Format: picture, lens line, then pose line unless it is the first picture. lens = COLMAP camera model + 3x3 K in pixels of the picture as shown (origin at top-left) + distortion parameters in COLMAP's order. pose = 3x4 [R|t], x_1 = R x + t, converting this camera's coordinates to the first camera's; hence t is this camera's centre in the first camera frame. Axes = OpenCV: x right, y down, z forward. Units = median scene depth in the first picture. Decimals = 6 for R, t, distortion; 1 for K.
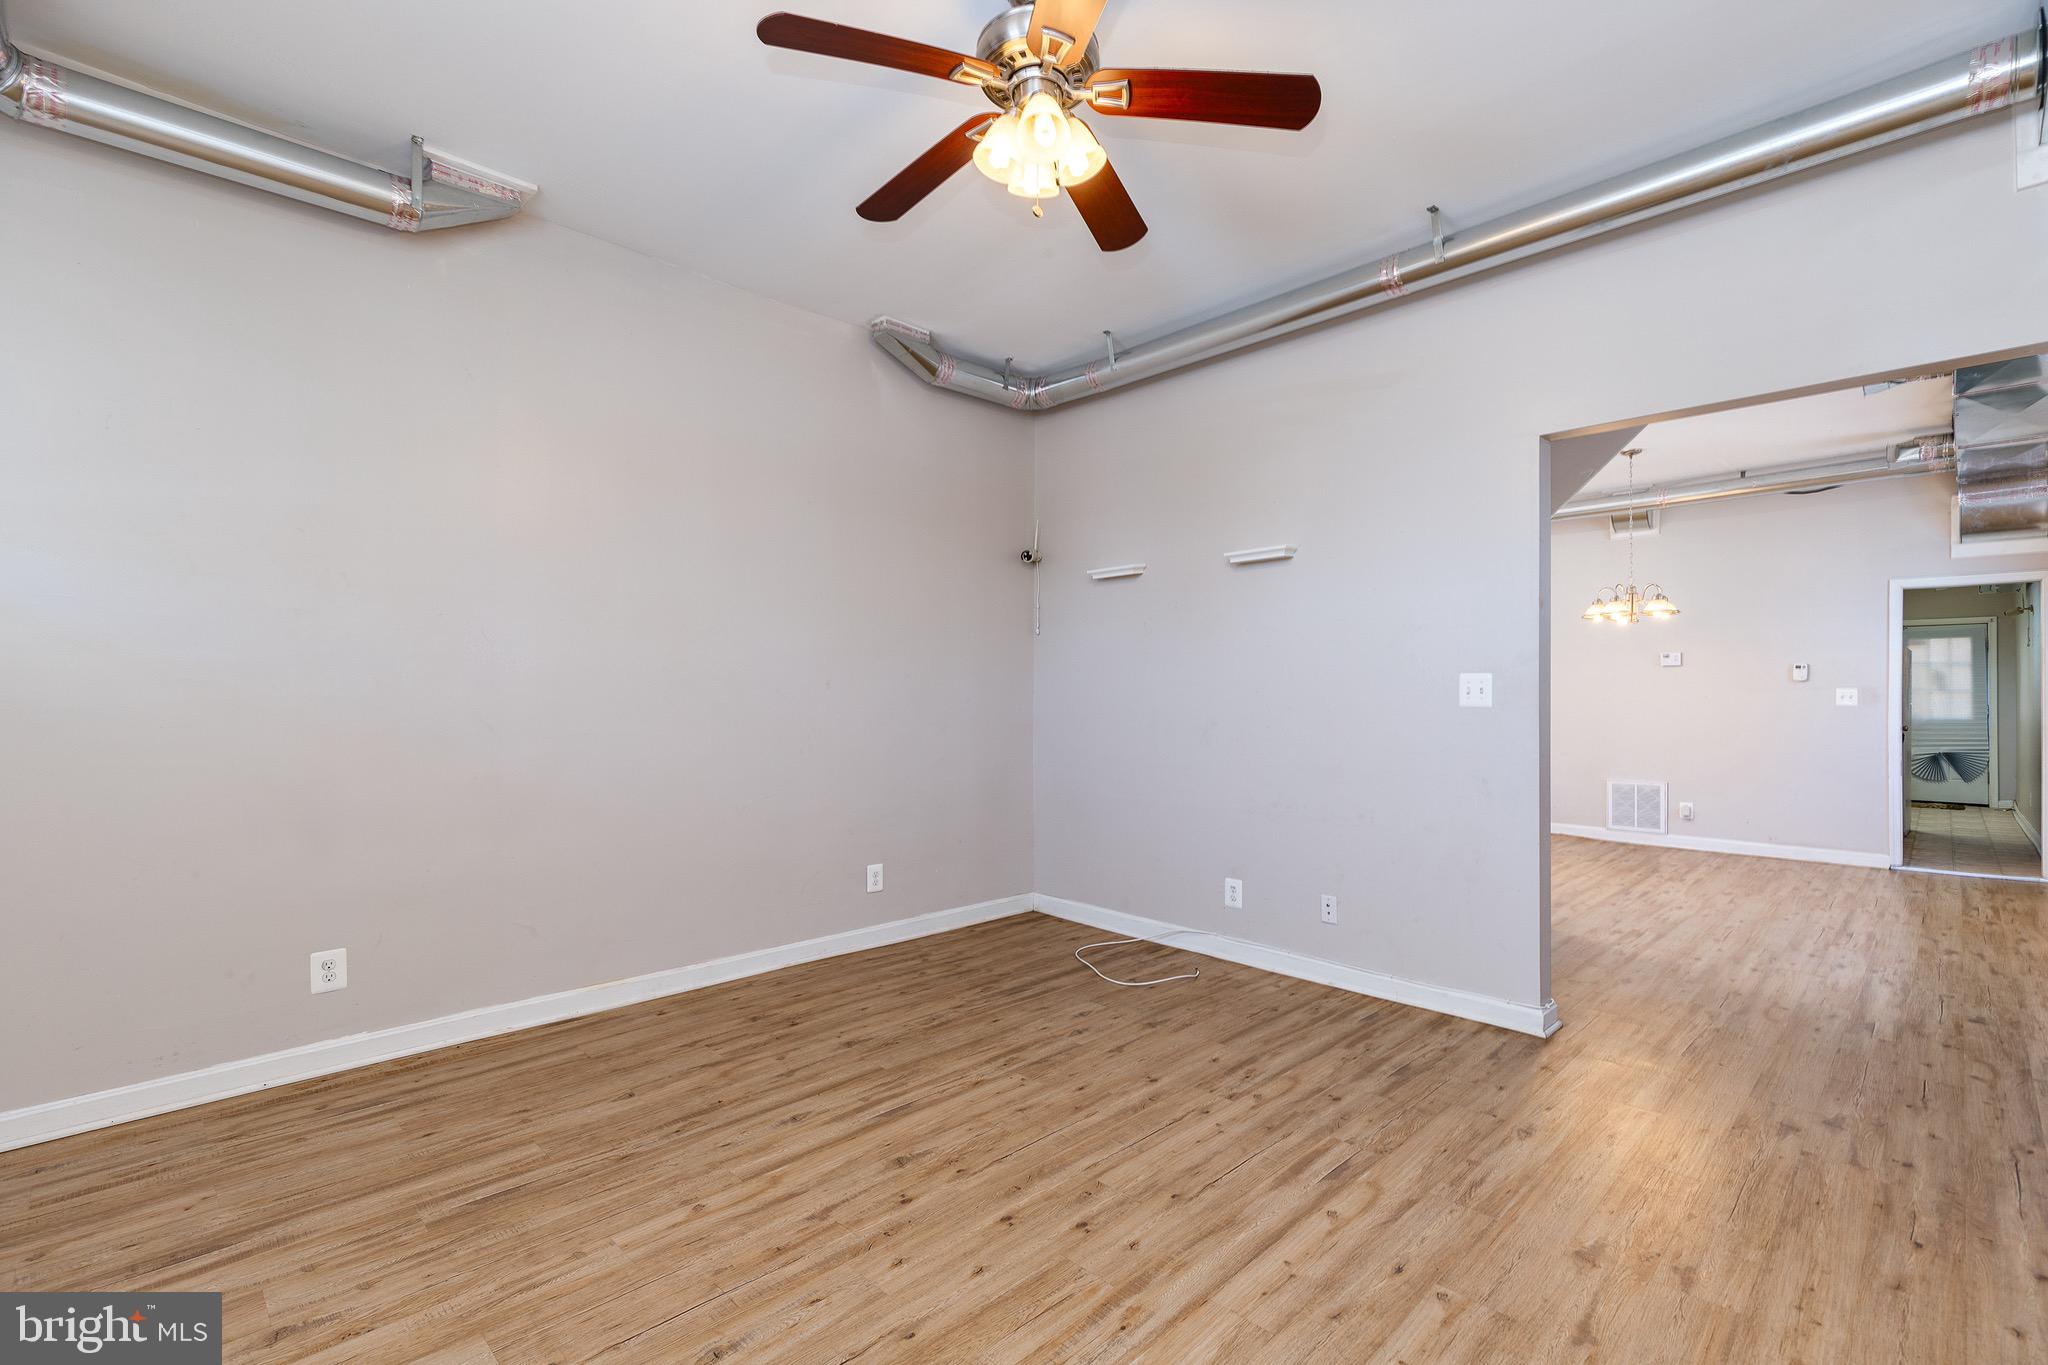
lens RADIAL K [[921.9, 0, 1034.0], [0, 921.9, 690.6], [0, 0, 1]] dist [0.014154, -0.003116]
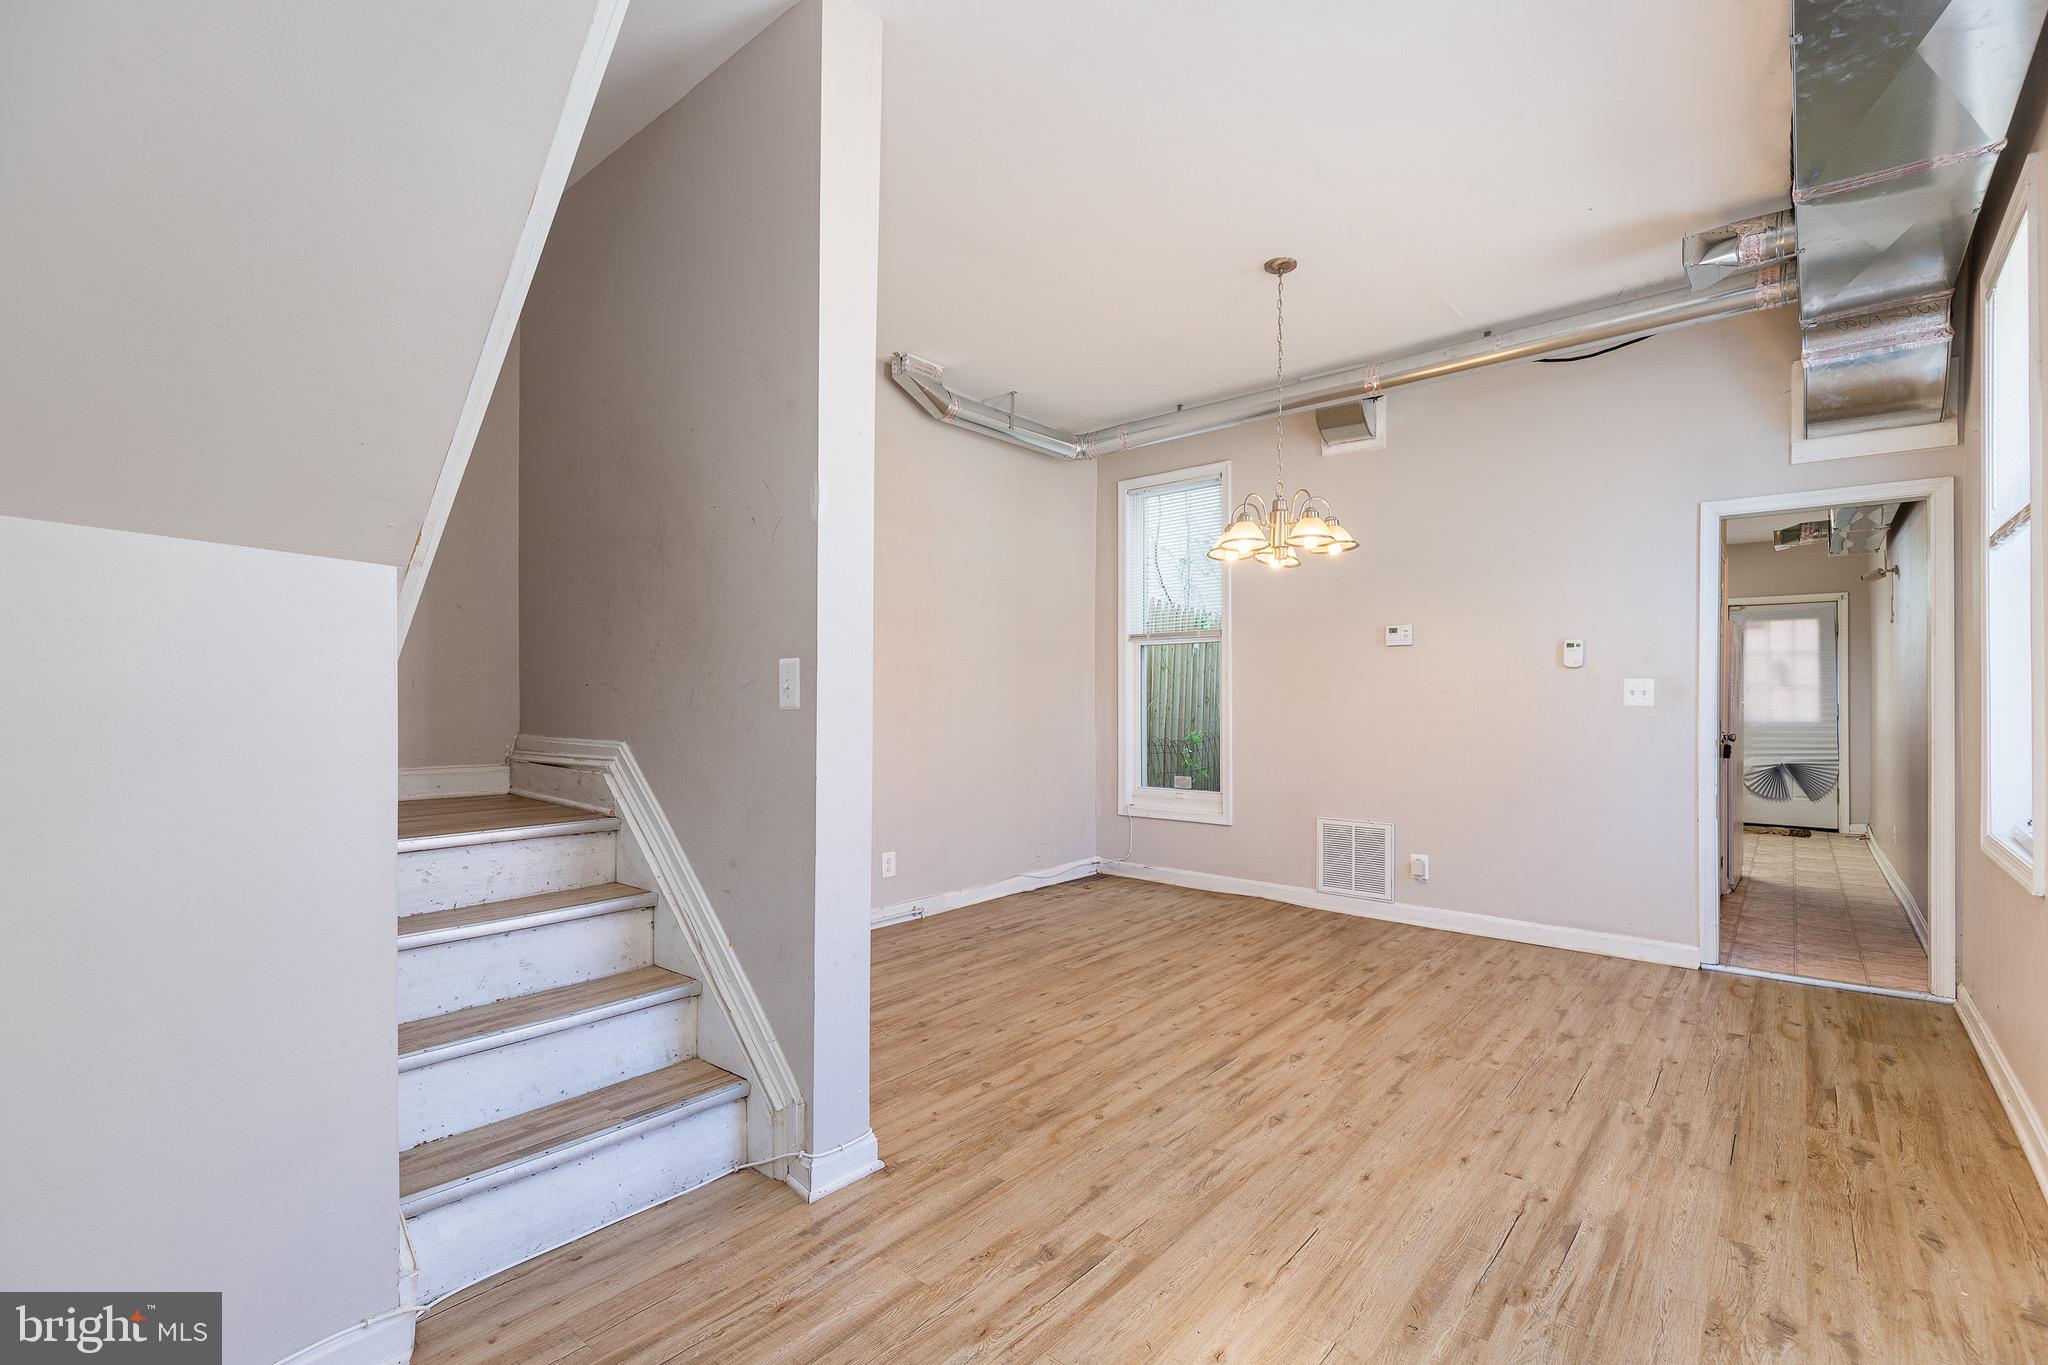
lens RADIAL K [[921.9, 0, 1034.0], [0, 921.9, 690.6], [0, 0, 1]] dist [0.014154, -0.003116]
pose [[0.996056, 0.001118, 0.088718, 0.342309], [-0.001168, 0.999999, 0.000508, 0.005280], [-0.088717, -0.000610, 0.996057, 0.343204]]
